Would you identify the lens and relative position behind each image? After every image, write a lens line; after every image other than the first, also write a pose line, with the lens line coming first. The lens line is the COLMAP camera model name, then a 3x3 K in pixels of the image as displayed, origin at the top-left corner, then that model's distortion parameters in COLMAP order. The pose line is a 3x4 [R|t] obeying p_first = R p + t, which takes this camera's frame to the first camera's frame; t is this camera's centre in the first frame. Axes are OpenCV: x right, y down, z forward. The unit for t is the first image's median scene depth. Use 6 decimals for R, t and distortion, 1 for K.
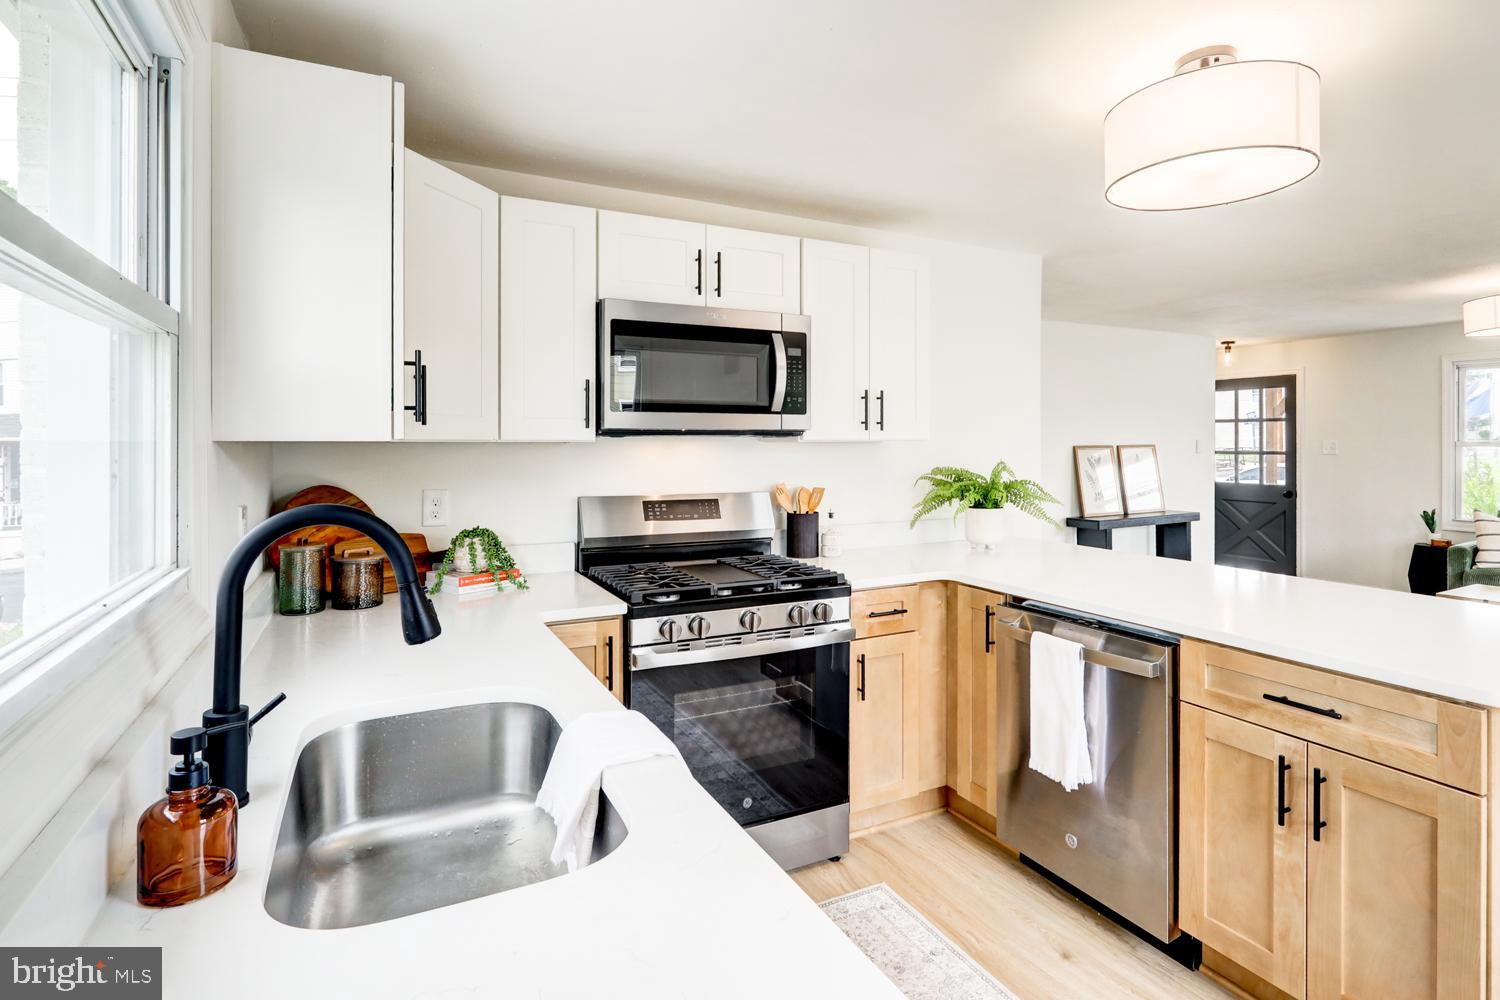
lens RADIAL K [[758.9, 0, 763.9], [0, 758.9, 446.0], [0, 0, 1]] dist [-0.004798, -0.000563]
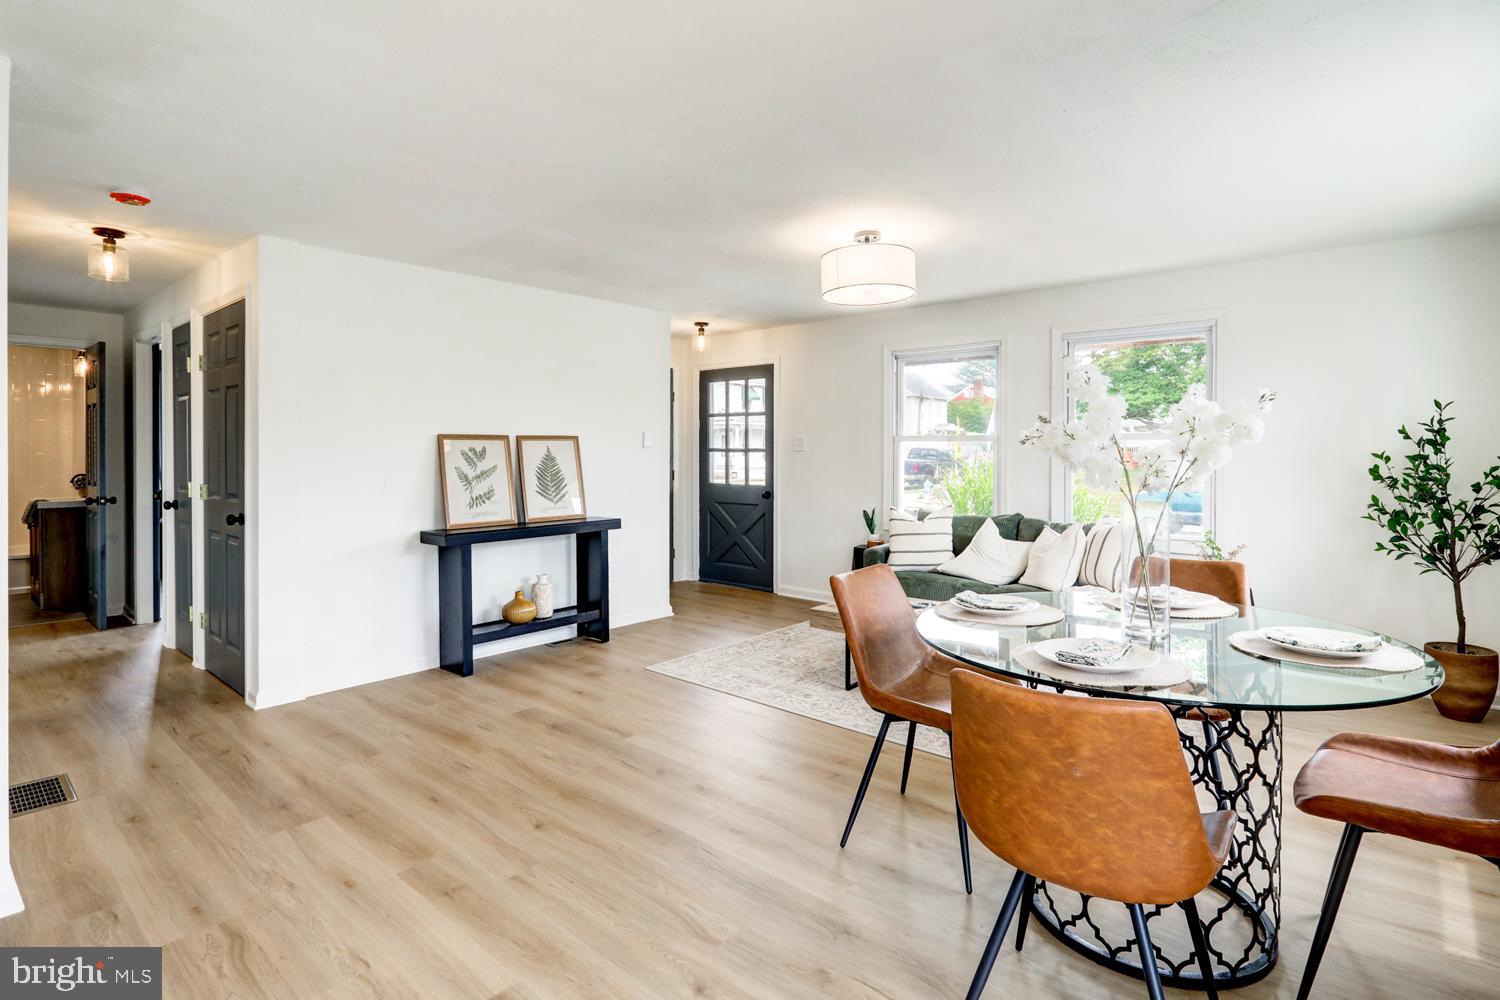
lens RADIAL K [[749.1, 0, 760.1], [0, 749.1, 457.8], [0, 0, 1]] dist [-0.003678, 0.001086]
pose [[0.930507, 0.000512, 0.366273, 0.945144], [-0.001241, 0.999998, 0.001754, 0.046104], [-0.366272, -0.002087, 0.930506, 0.435797]]
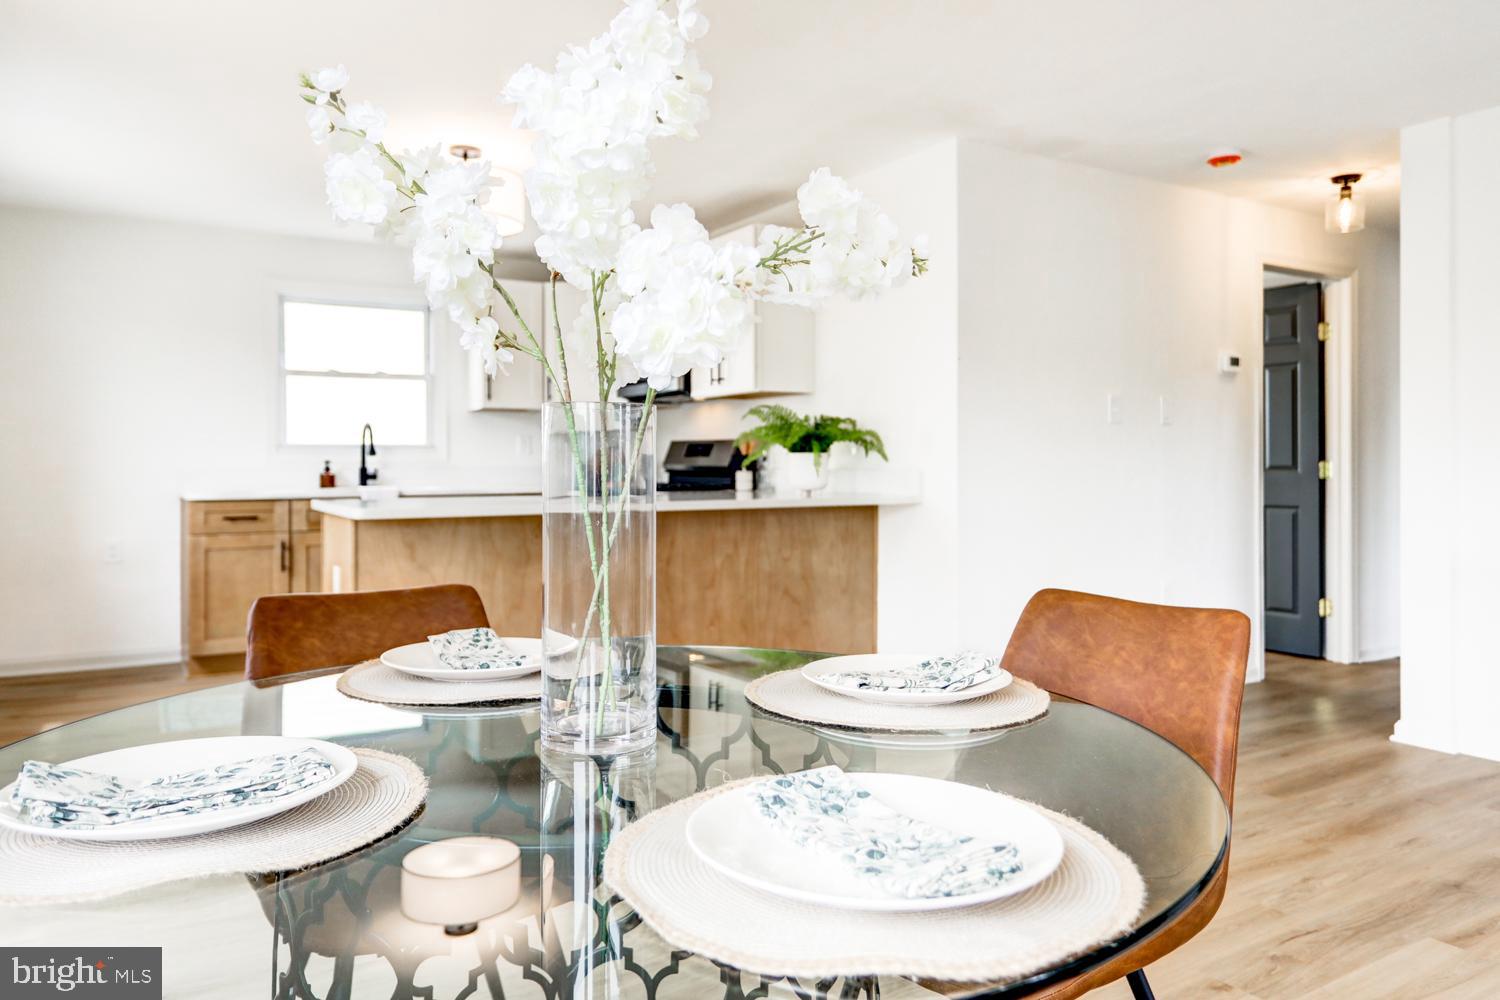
lens RADIAL K [[1041.2, 0, 753.2], [0, 1041.2, 460.3], [0, 0, 1]] dist [-0.002725, 0.001395]
pose [[0.066117, -0.001031, -0.997811, 1.986276], [0.000376, 0.999999, -0.001008, 0.111078], [0.997812, -0.000308, 0.066118, 1.022363]]
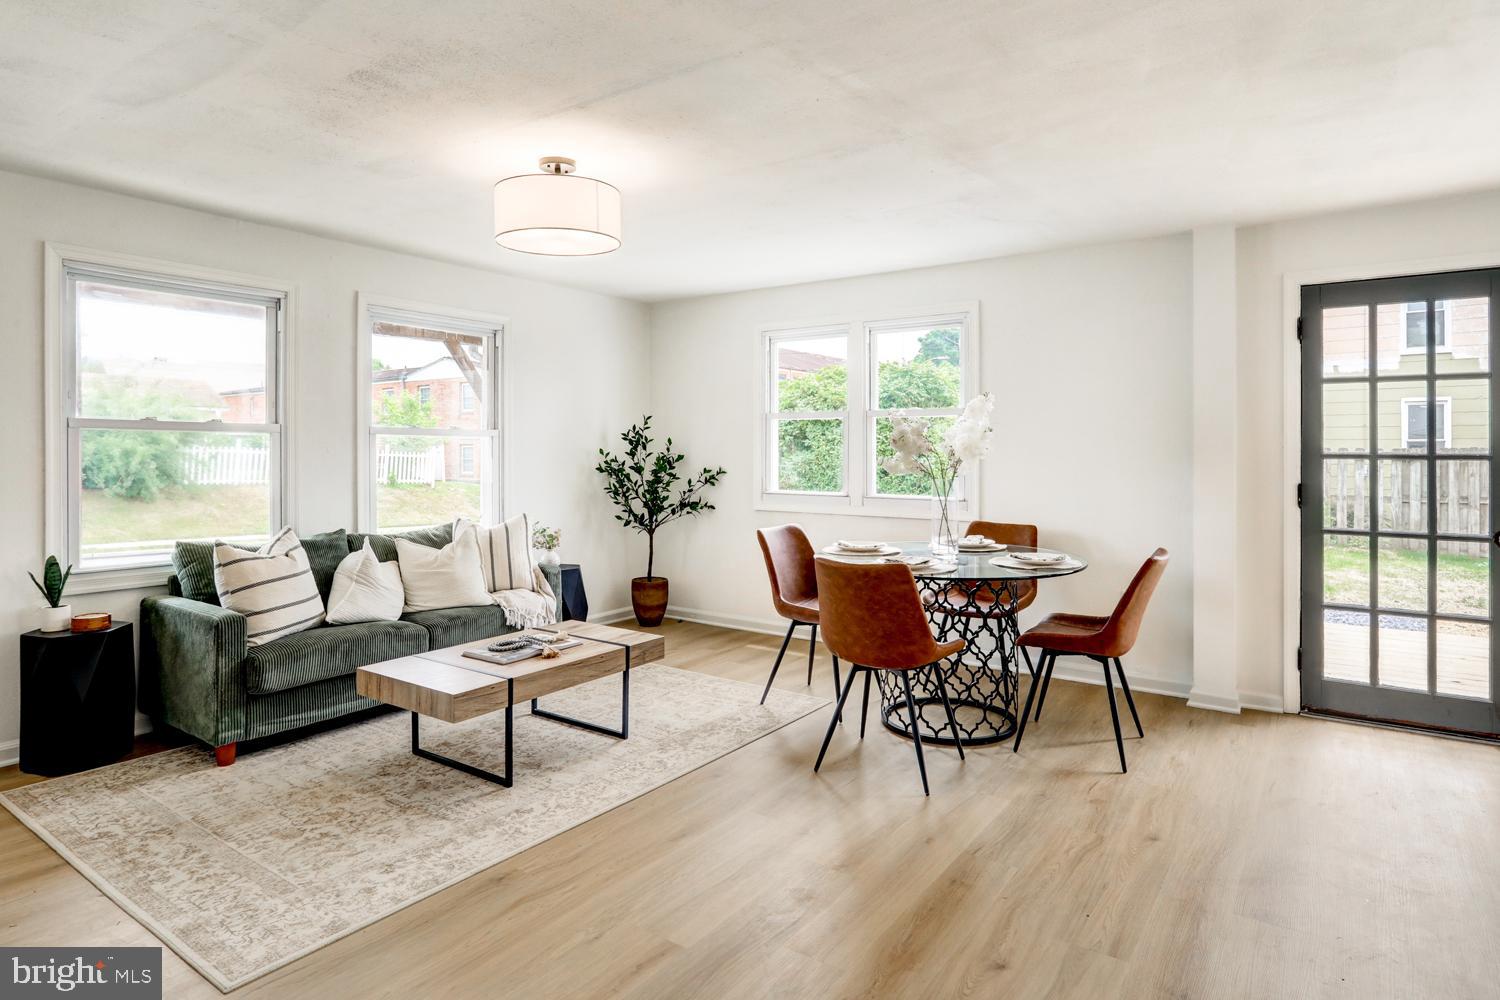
lens RADIAL K [[840.6, 0, 761.1], [0, 840.6, 452.4], [0, 0, 1]] dist [-0.002904, -0.000841]
pose [[-0.464289, 0.001474, 0.885683, 0.466269], [0.002736, 0.999996, -0.000230, 0.043436], [-0.885680, 0.002316, -0.464291, 1.921657]]
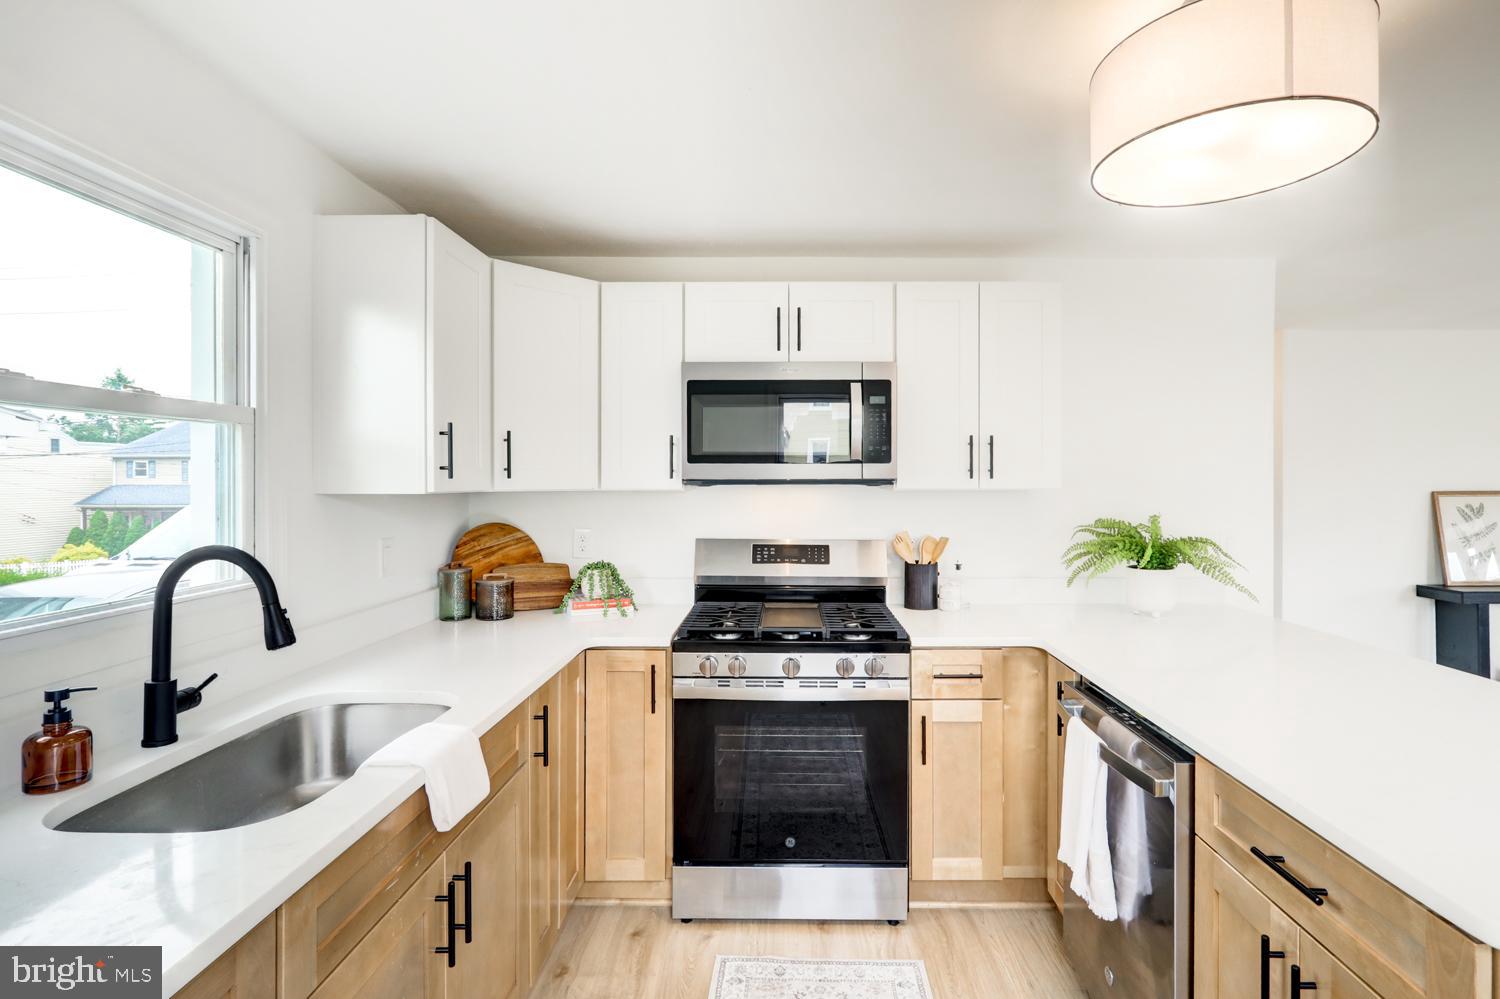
lens RADIAL K [[731.8, 0, 782.0], [0, 731.8, 485.7], [0, 0, 1]] dist [-0.002751, 0.000642]
pose [[0.885251, 0.005107, -0.465085, 0.372920], [-0.002965, 0.999981, 0.005336, -0.017058], [0.465103, -0.003345, 0.885250, 0.100775]]
